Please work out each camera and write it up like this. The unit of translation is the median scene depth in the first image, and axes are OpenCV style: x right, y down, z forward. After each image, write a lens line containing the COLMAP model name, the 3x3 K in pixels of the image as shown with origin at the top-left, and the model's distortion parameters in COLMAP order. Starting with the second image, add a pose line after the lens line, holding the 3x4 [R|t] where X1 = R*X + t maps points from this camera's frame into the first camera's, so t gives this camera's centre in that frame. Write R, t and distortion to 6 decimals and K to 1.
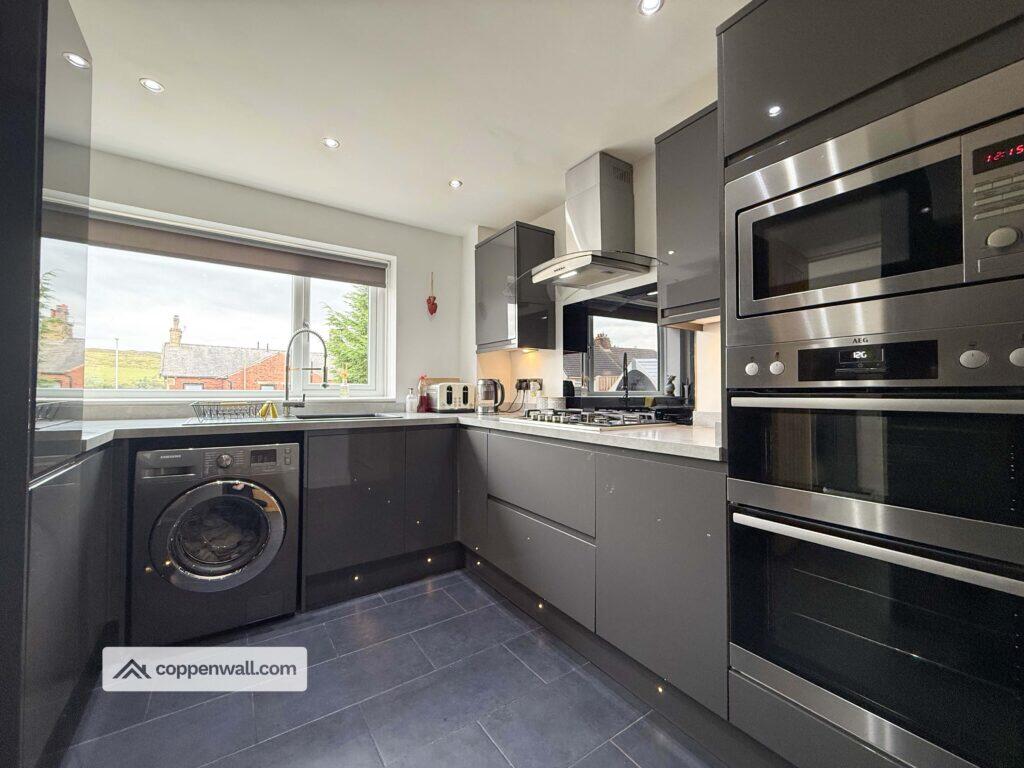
lens RADIAL K [[407.5, 0, 509.6], [0, 407.5, 386.8], [0, 0, 1]] dist [-0.001491, 0.000056]
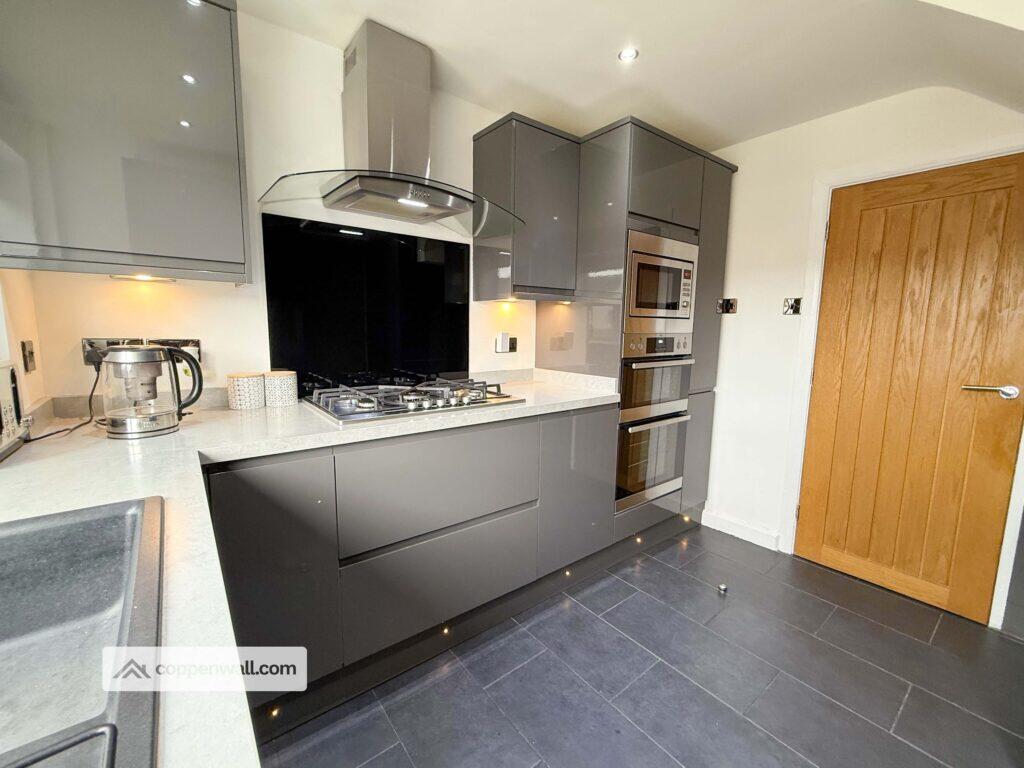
lens RADIAL K [[428.1, 0, 510.1], [0, 428.1, 392.3], [0, 0, 1]] dist [-0.001126, 0.000007]
pose [[-0.060472, -0.152823, 0.986402, -0.860340], [-0.025072, 0.988131, 0.151554, -0.081075], [-0.997855, -0.015566, -0.063586, 1.144345]]
